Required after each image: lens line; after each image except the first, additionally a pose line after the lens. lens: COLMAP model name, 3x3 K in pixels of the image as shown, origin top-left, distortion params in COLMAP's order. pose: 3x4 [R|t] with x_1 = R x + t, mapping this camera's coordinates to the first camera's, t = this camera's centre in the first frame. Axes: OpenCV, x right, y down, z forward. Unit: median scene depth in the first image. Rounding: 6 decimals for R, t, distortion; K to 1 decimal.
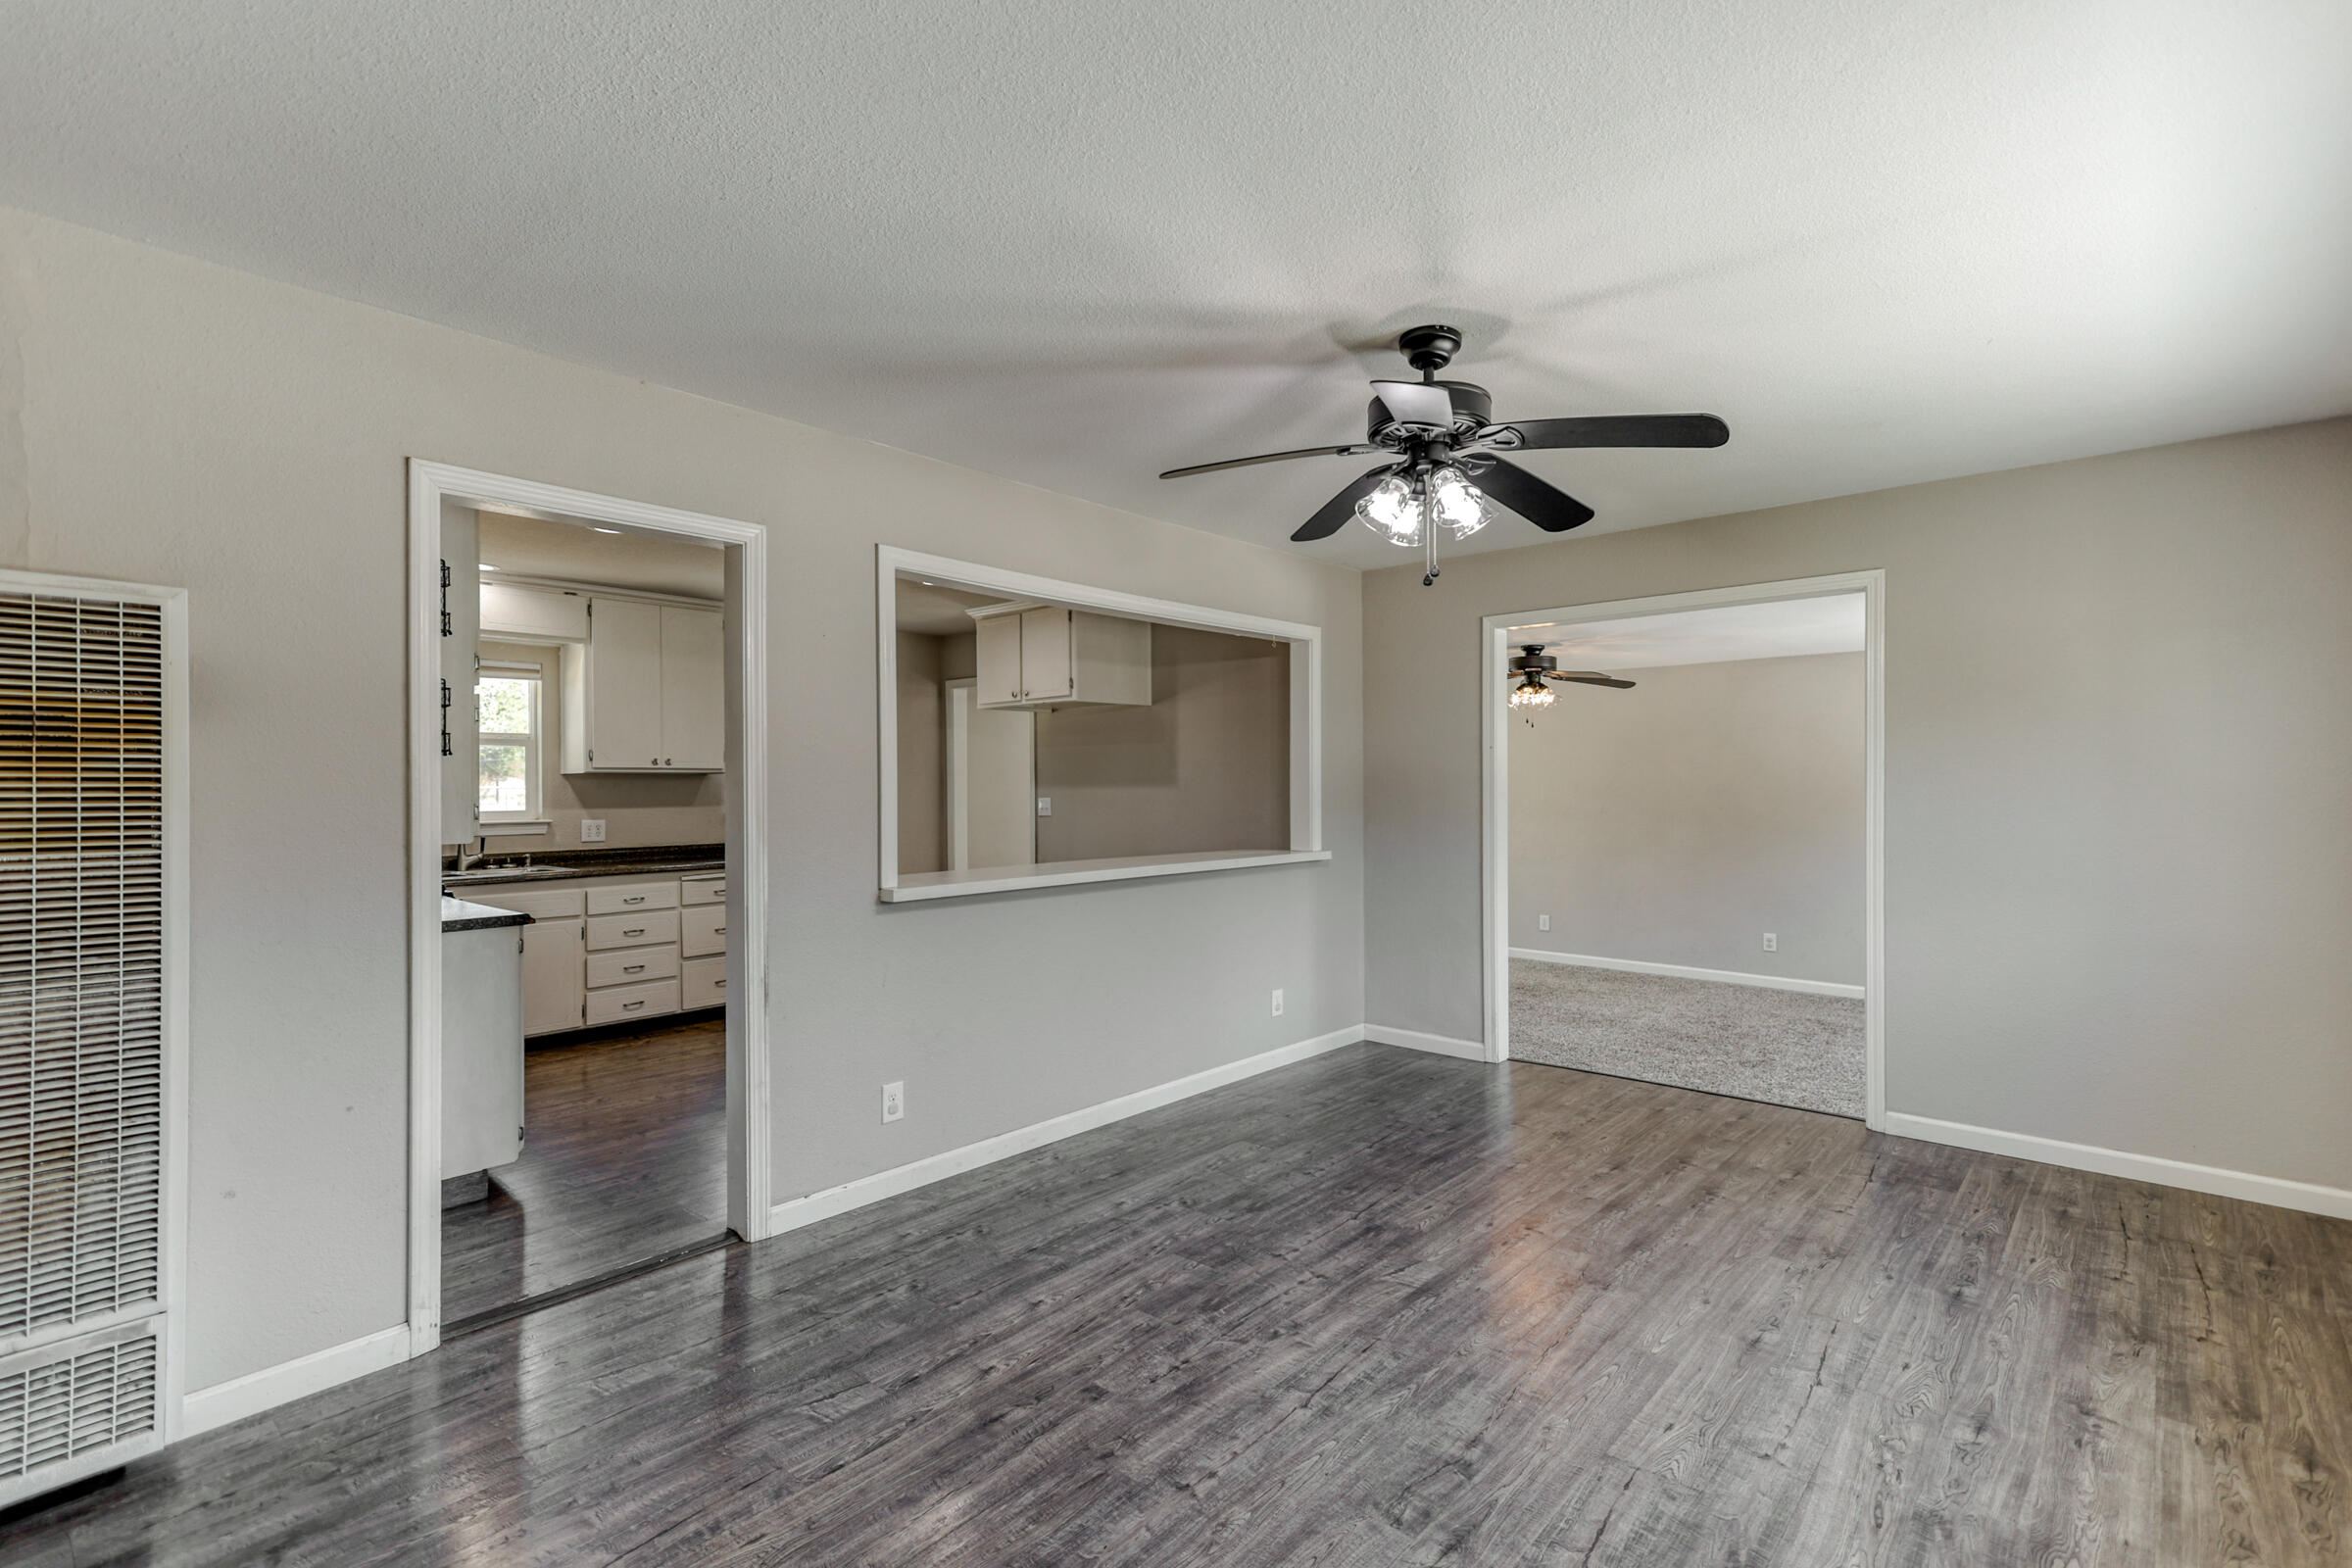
lens RADIAL K [[1072.4, 0, 1180.6], [0, 1072.4, 811.5], [0, 0, 1]] dist [0.010847, 0.000330]
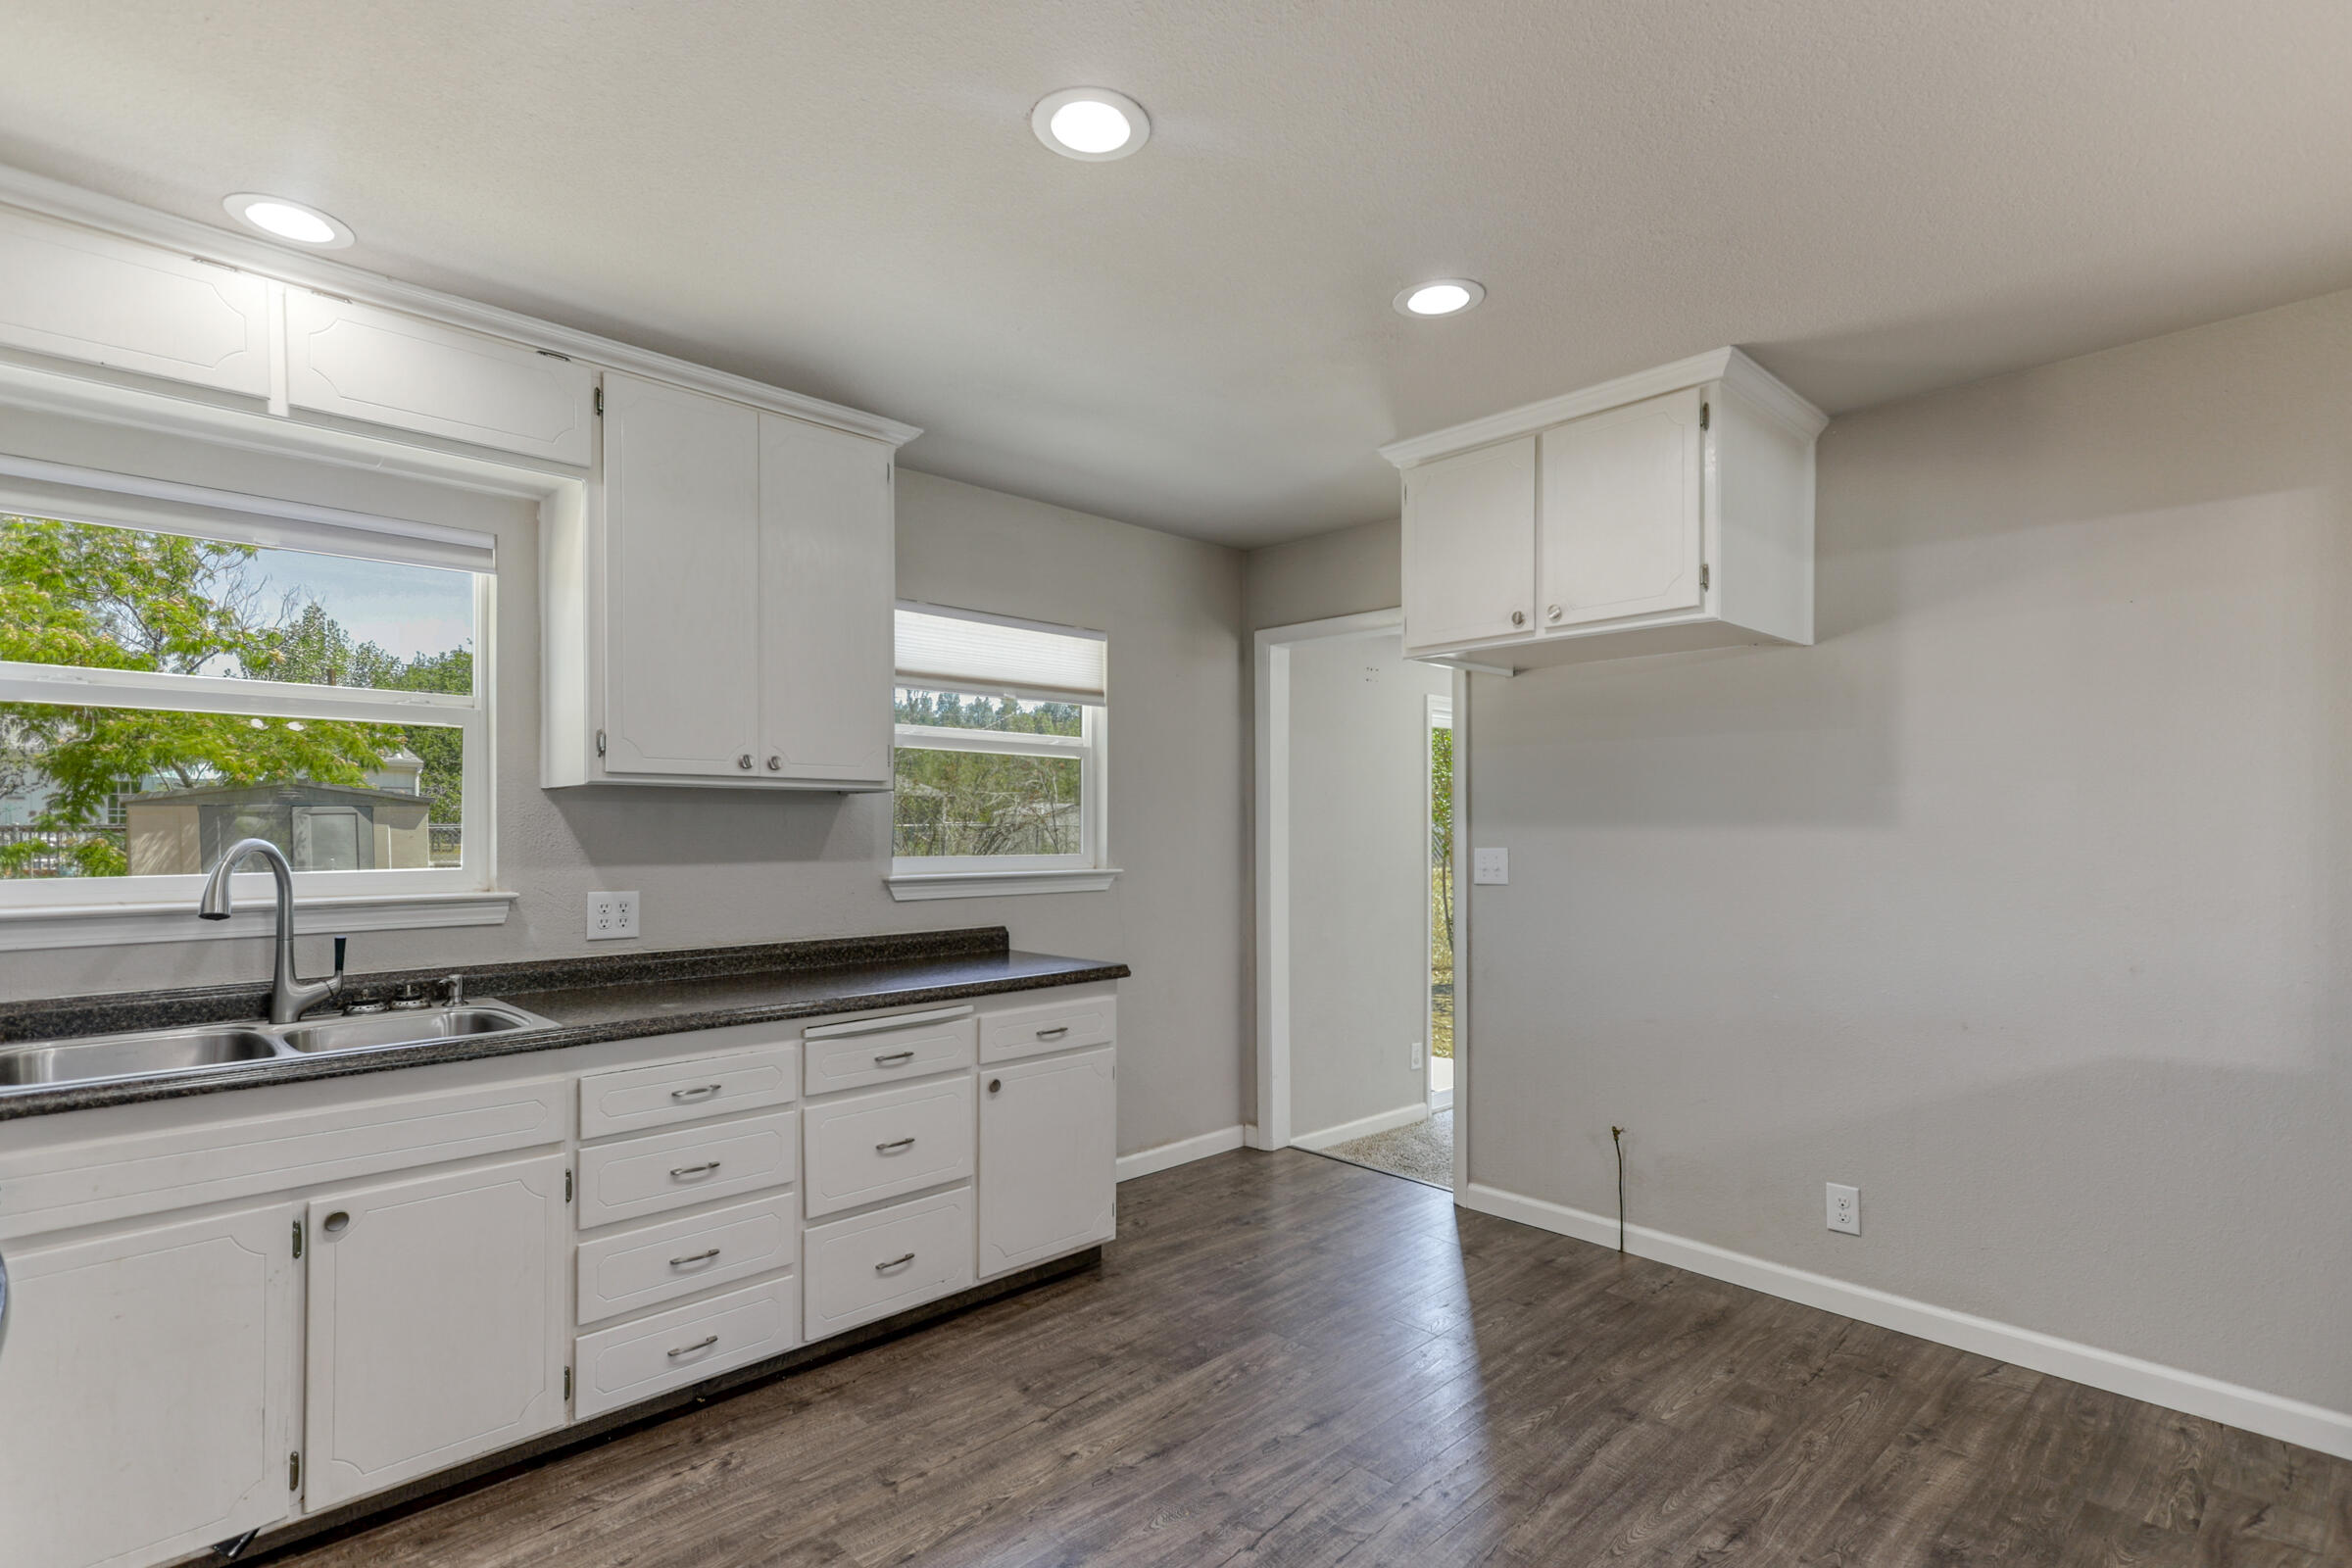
lens RADIAL K [[1126.2, 0, 1184.5], [0, 1126.2, 838.5], [0, 0, 1]] dist [0.017276, 0.000275]
pose [[0.997703, 0.006147, -0.067457, -0.272400], [-0.006669, 0.999949, -0.007527, -0.012317], [0.067407, 0.007960, 0.997694, 0.539430]]
